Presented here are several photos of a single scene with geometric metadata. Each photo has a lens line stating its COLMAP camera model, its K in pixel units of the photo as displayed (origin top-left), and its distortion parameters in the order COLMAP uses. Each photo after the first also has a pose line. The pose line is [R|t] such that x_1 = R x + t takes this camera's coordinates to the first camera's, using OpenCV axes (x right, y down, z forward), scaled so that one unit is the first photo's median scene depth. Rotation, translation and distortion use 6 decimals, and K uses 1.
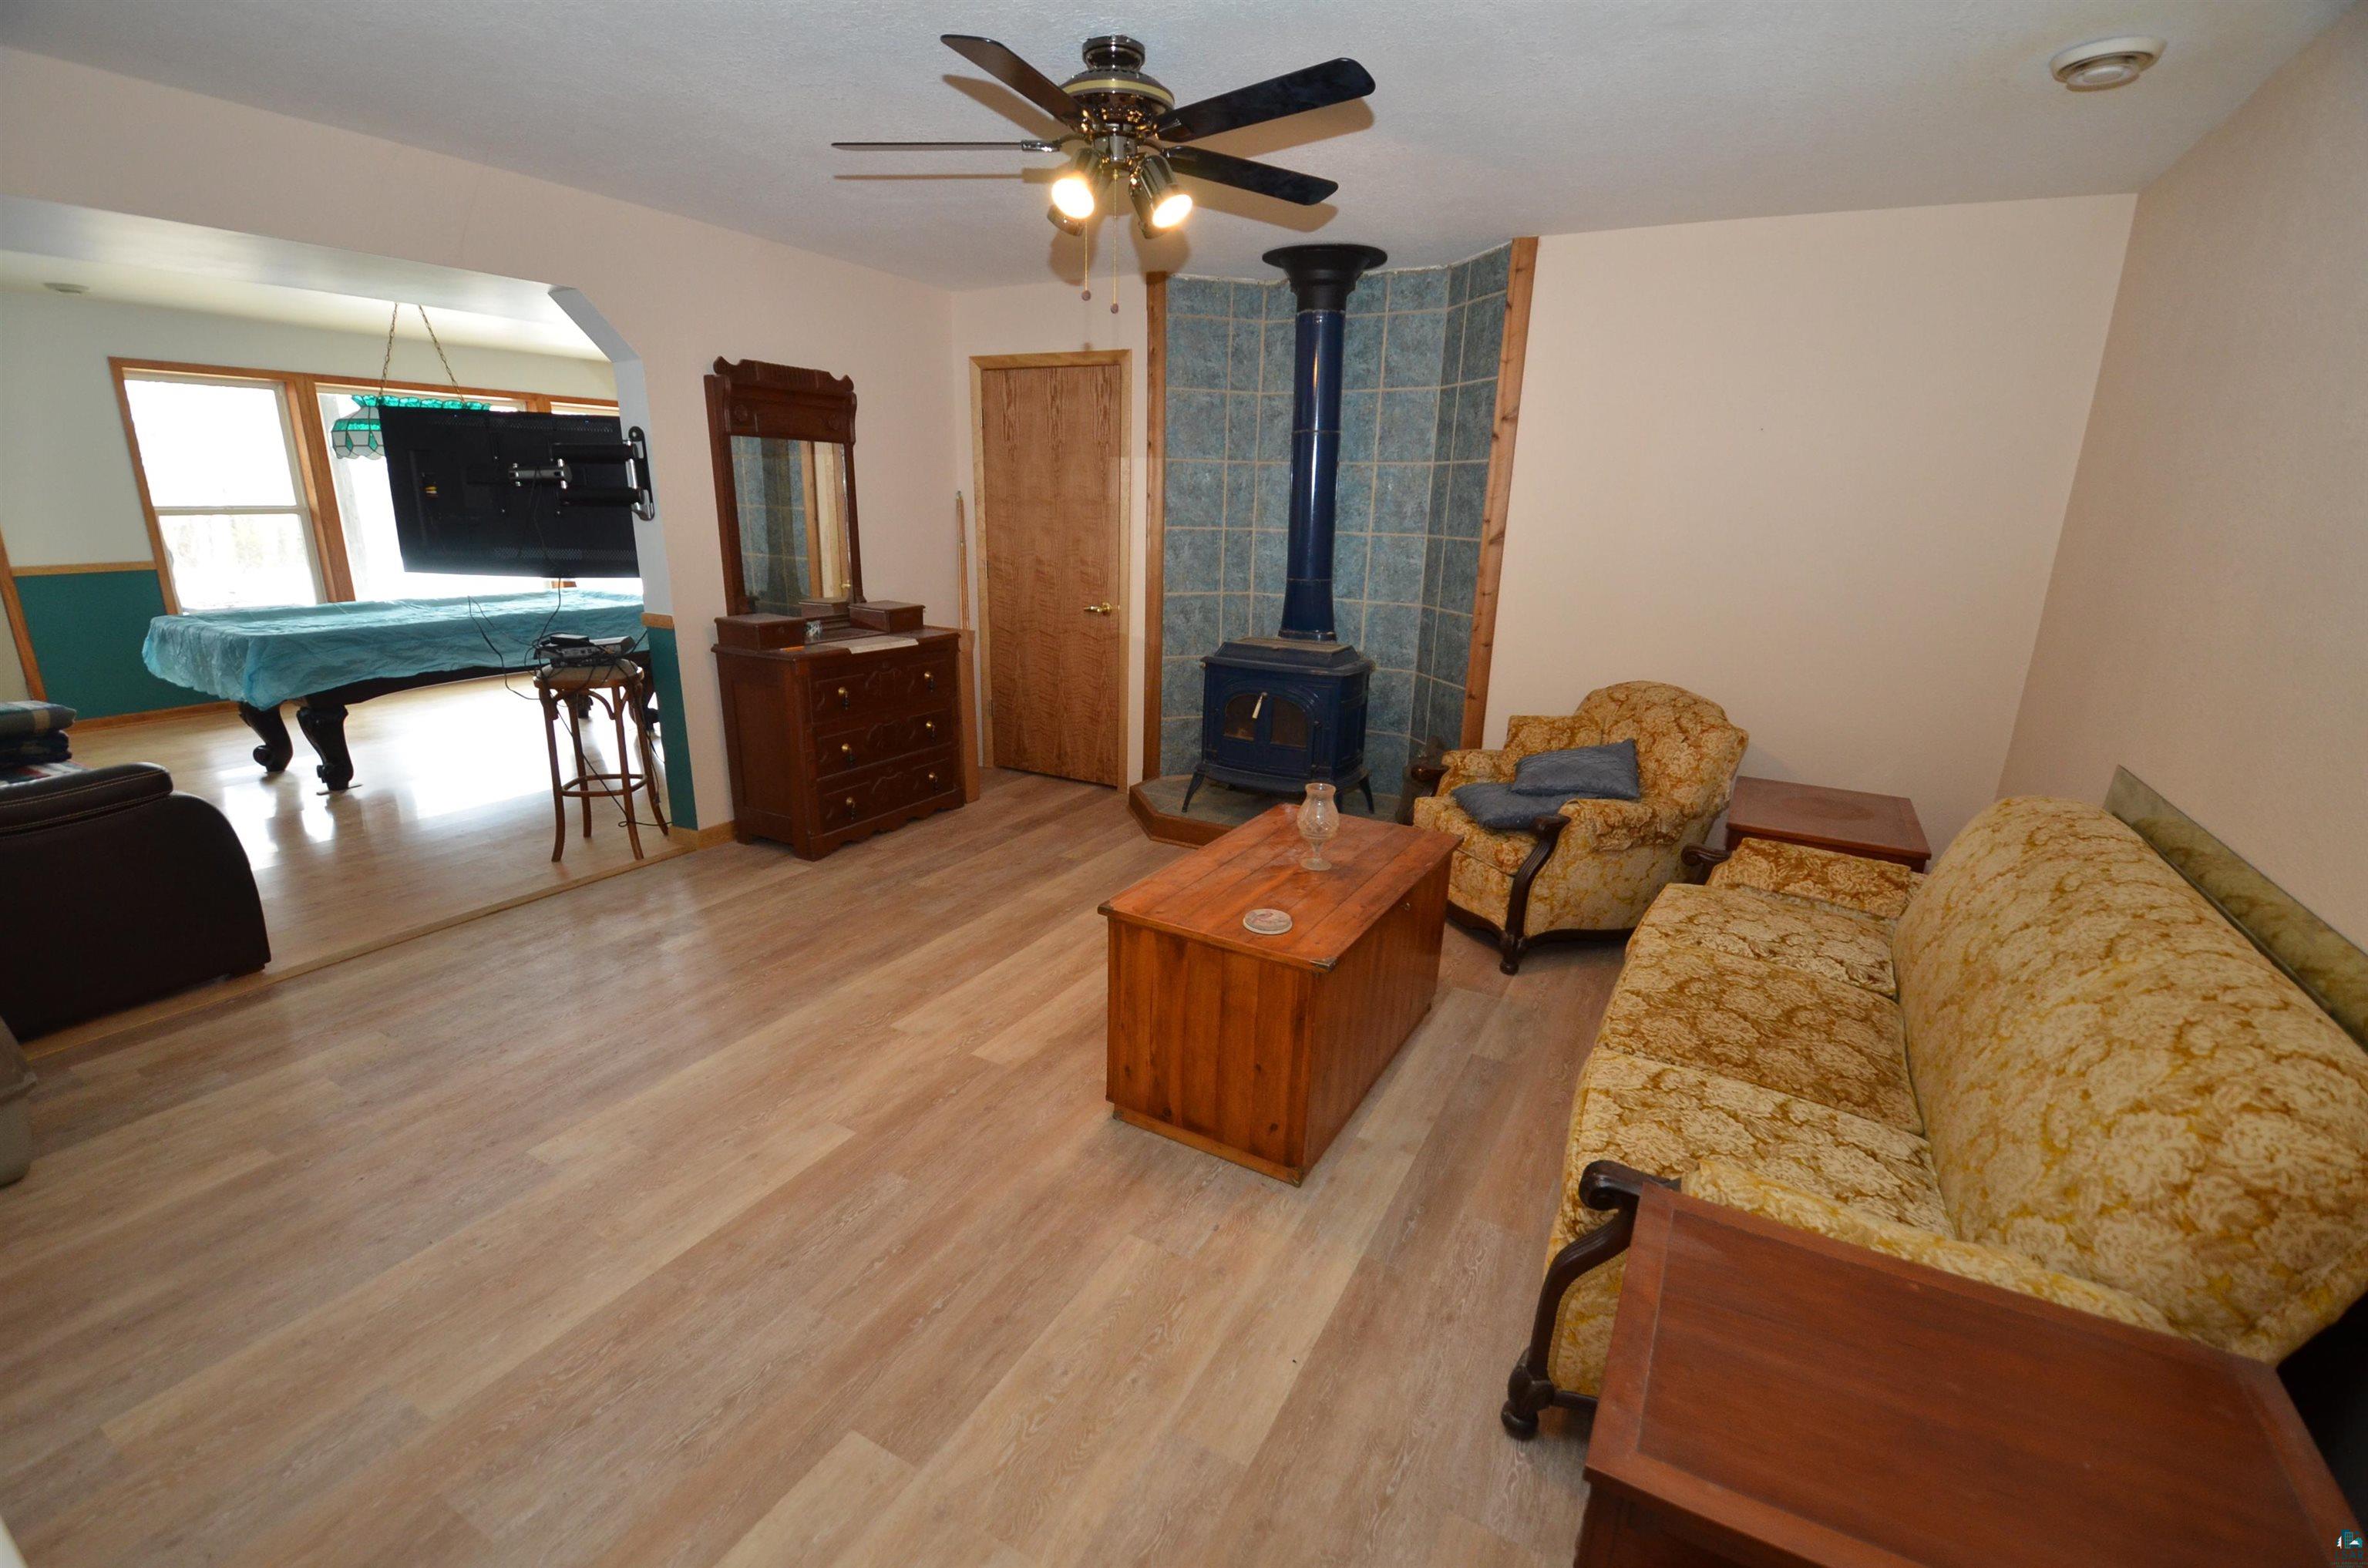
lens RADIAL K [[1027.6, 0, 1177.7], [0, 1027.6, 816.1], [0, 0, 1]] dist [-0.000281, -0.014338]
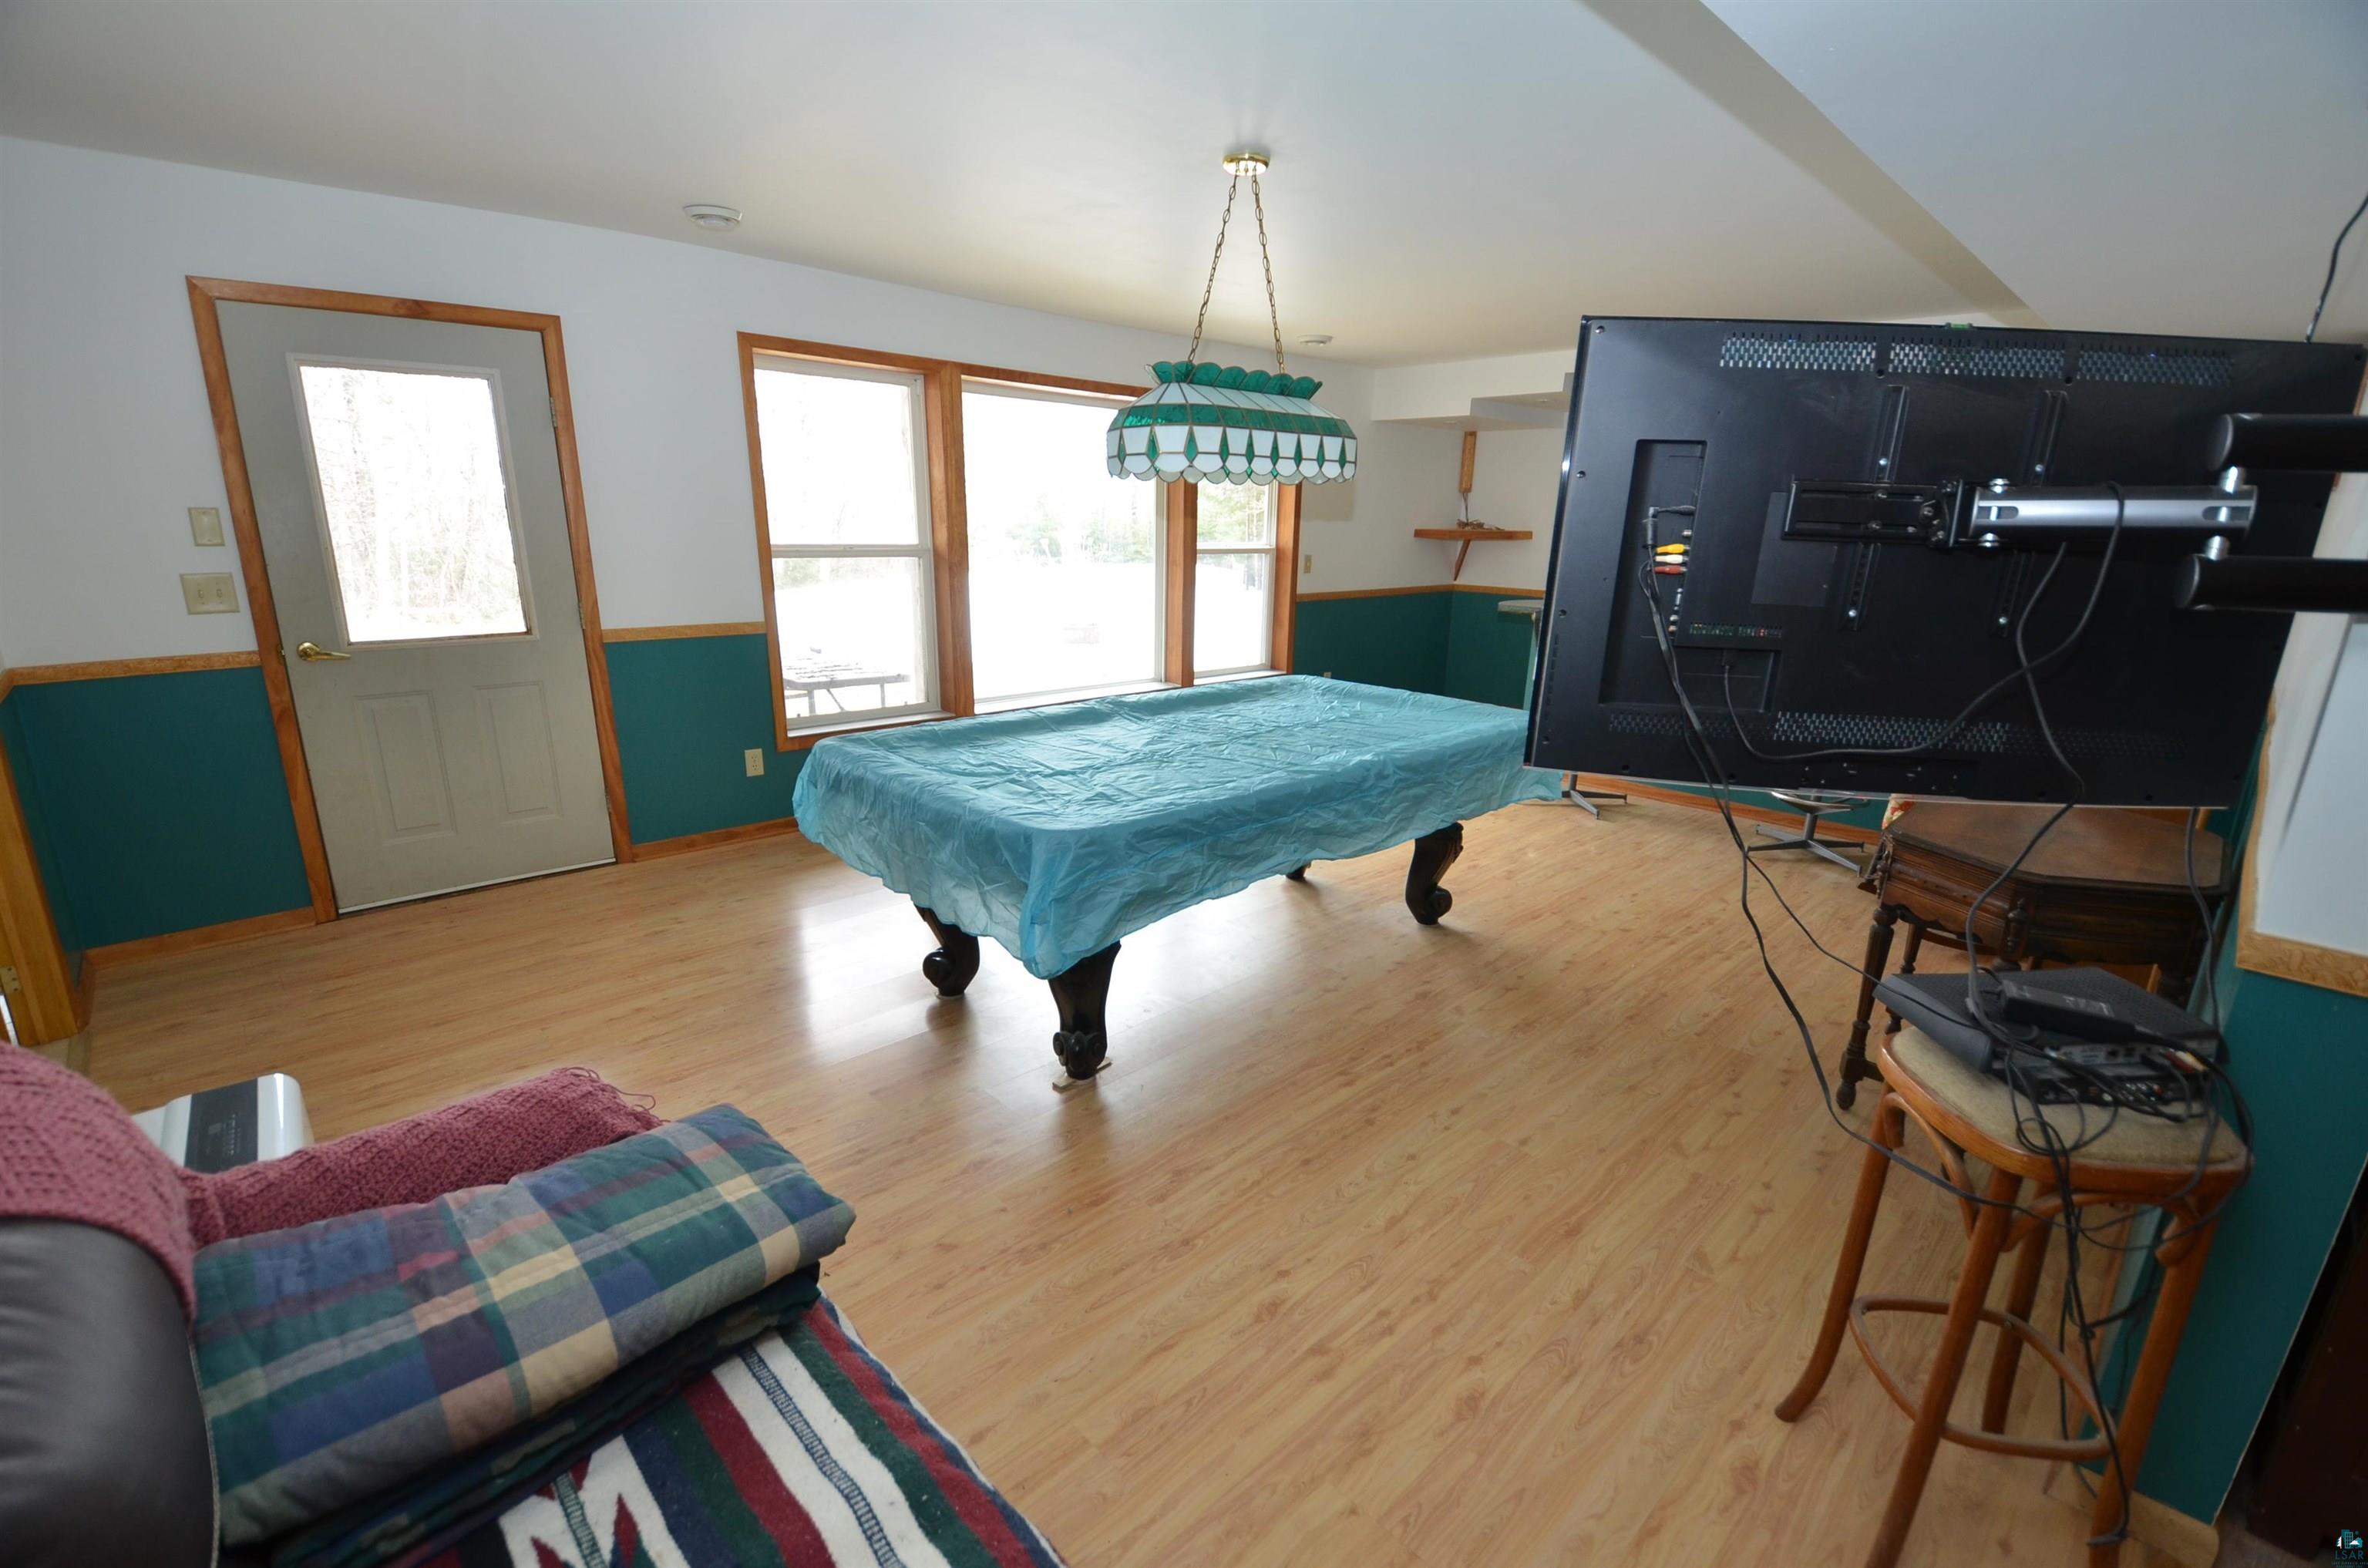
lens RADIAL K [[1027.6, 0, 1177.7], [0, 1027.6, 816.1], [0, 0, 1]] dist [-0.000281, -0.014338]
pose [[0.951349, 0.086253, -0.295796, -0.751327], [-0.093982, 0.995502, -0.011982, -0.197755], [0.293432, 0.039198, 0.955176, 0.583481]]
